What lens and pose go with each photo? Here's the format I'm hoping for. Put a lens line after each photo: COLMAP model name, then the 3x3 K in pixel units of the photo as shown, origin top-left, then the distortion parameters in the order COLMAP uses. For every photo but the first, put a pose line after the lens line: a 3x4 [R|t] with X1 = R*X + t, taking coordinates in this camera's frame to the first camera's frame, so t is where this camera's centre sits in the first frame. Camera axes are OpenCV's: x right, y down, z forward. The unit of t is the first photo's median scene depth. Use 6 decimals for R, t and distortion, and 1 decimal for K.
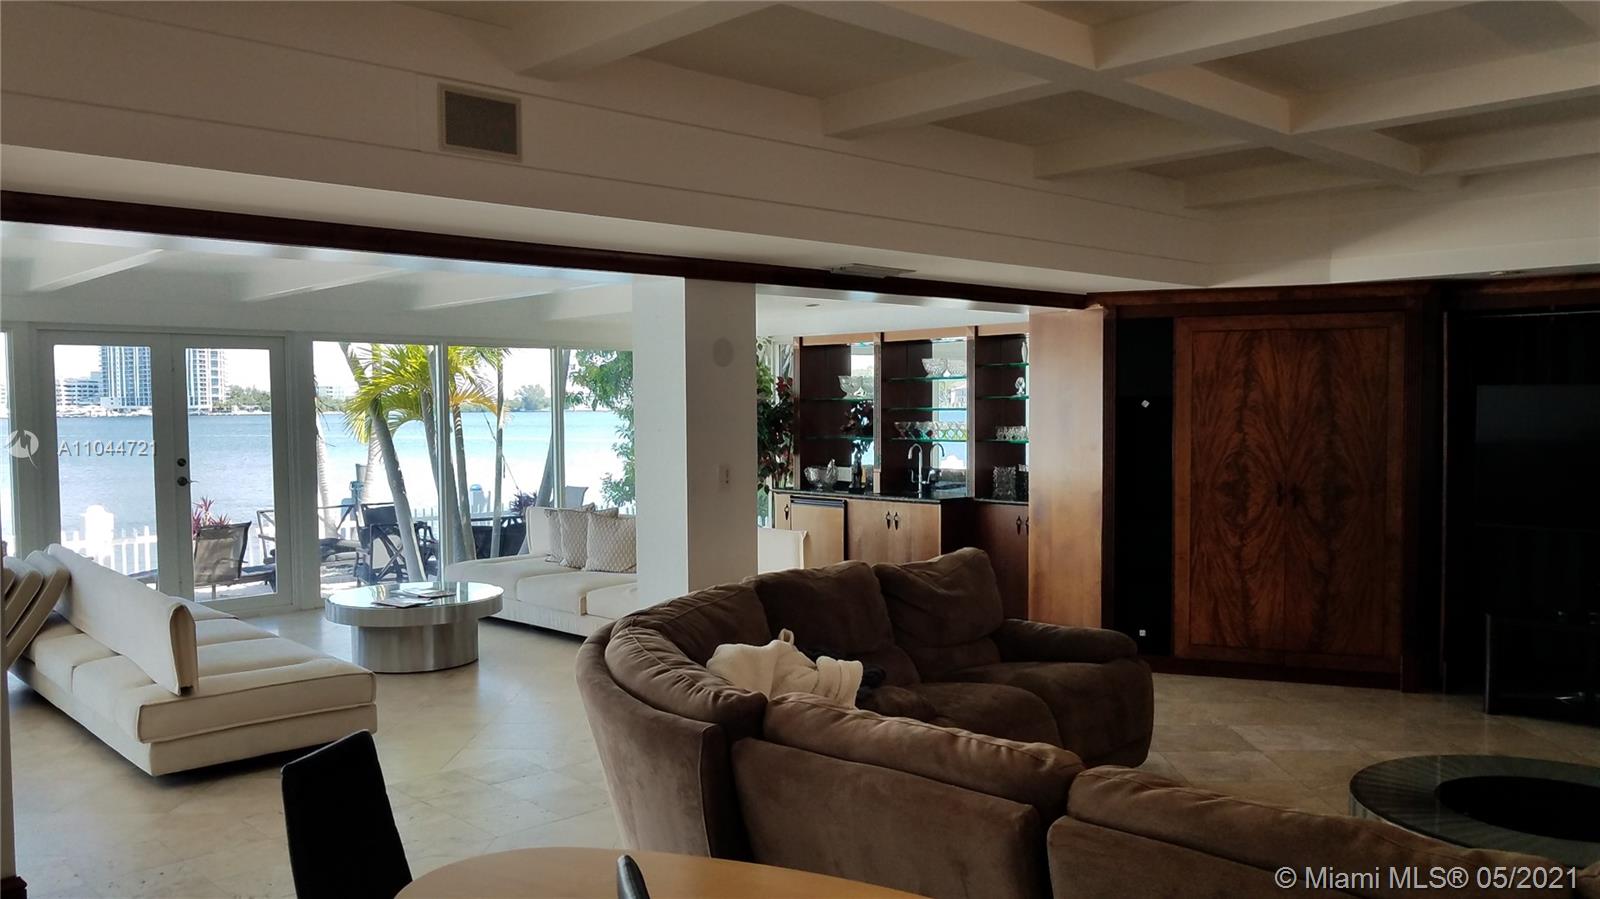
lens RADIAL K [[1251.6, 0, 770.0], [0, 1251.6, 479.8], [0, 0, 1]] dist [0.024182, -0.041503]
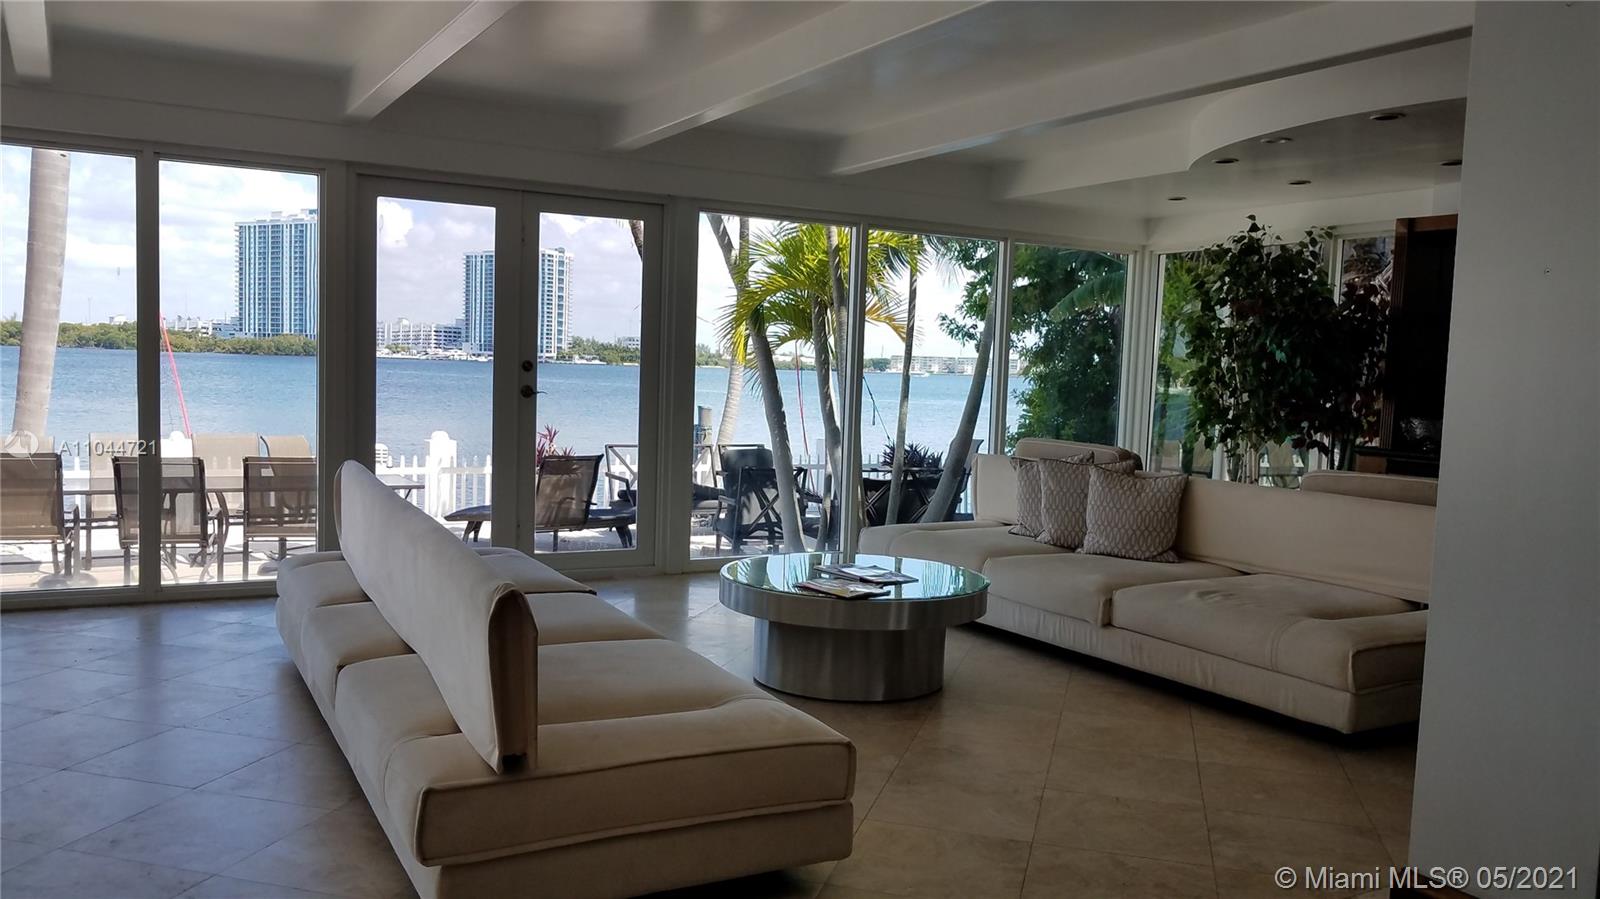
lens RADIAL K [[1251.6, 0, 767.6], [0, 1251.6, 459.8], [0, 0, 1]] dist [0.024182, -0.041503]
pose [[0.967904, 0.059964, -0.244062, -0.106383], [-0.056989, 0.998189, 0.019240, 0.014242], [0.244773, -0.004713, 0.969569, 0.228561]]
